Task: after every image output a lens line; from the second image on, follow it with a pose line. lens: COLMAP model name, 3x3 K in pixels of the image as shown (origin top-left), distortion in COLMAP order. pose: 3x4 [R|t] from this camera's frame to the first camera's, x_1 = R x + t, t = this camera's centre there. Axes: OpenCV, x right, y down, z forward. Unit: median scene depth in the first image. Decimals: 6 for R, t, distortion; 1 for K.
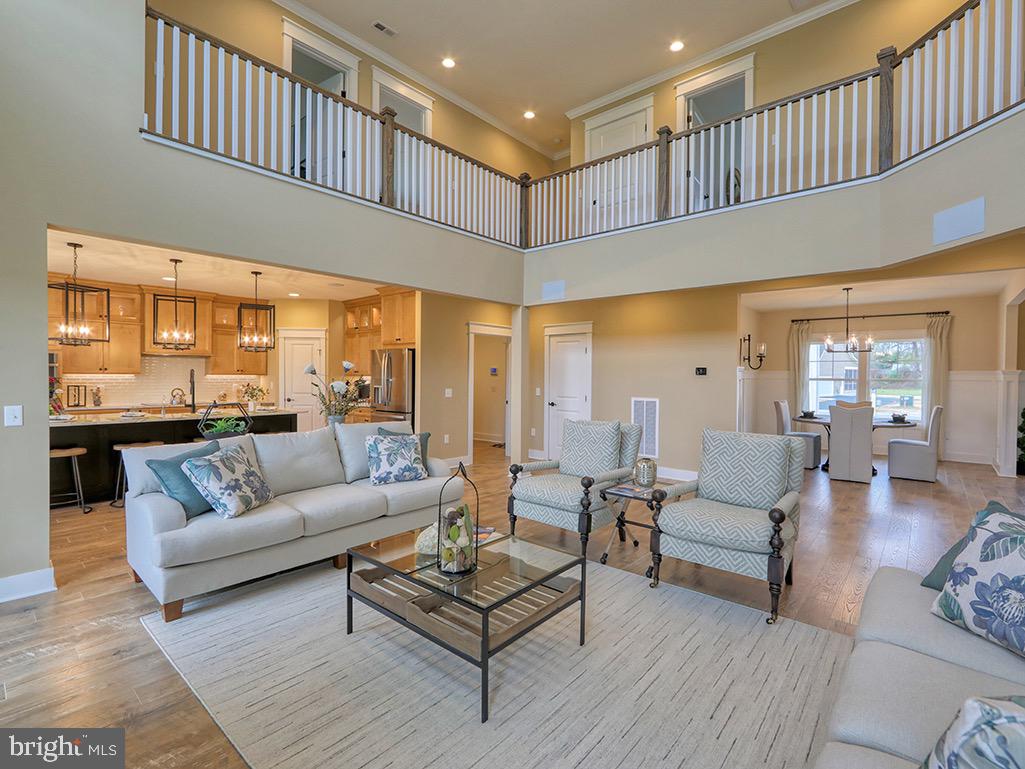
lens RADIAL K [[498.0, 0, 515.9], [0, 498.0, 382.6], [0, 0, 1]] dist [-0.004916, 0.000293]
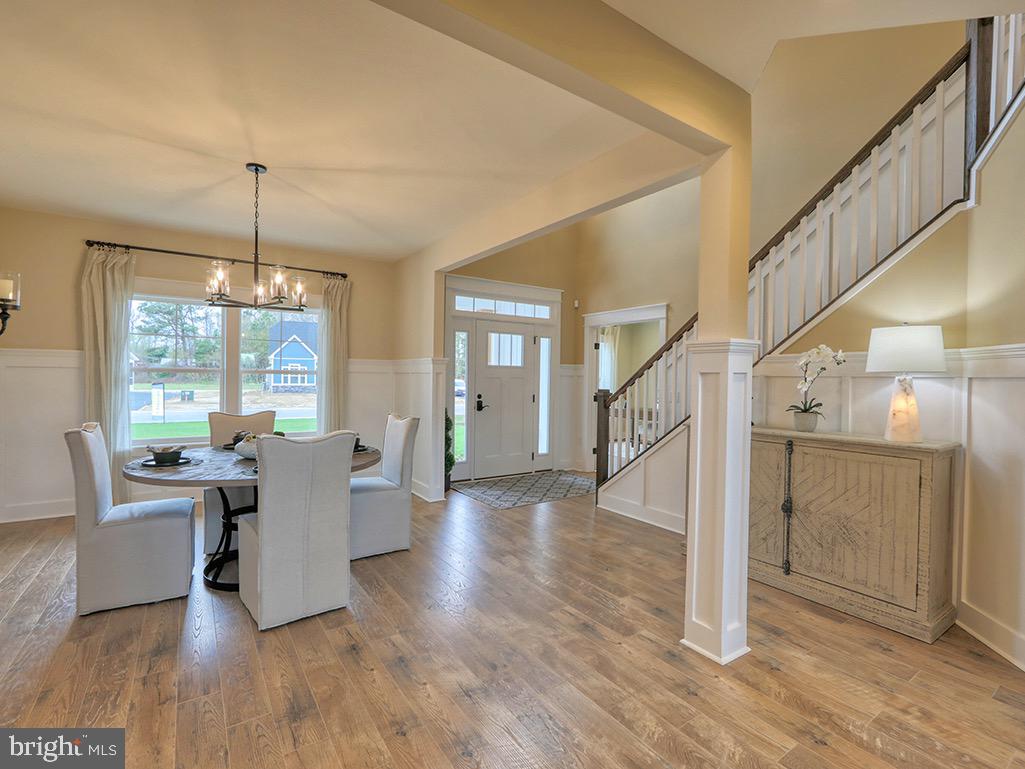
lens RADIAL K [[483.2, 0, 519.9], [0, 483.2, 381.3], [0, 0, 1]] dist [-0.004451, -0.000115]
pose [[0.269799, -0.015980, 0.962784, 0.268258], [0.006899, 0.999869, 0.014662, 0.001174], [-0.962892, 0.002686, 0.269874, 0.571092]]
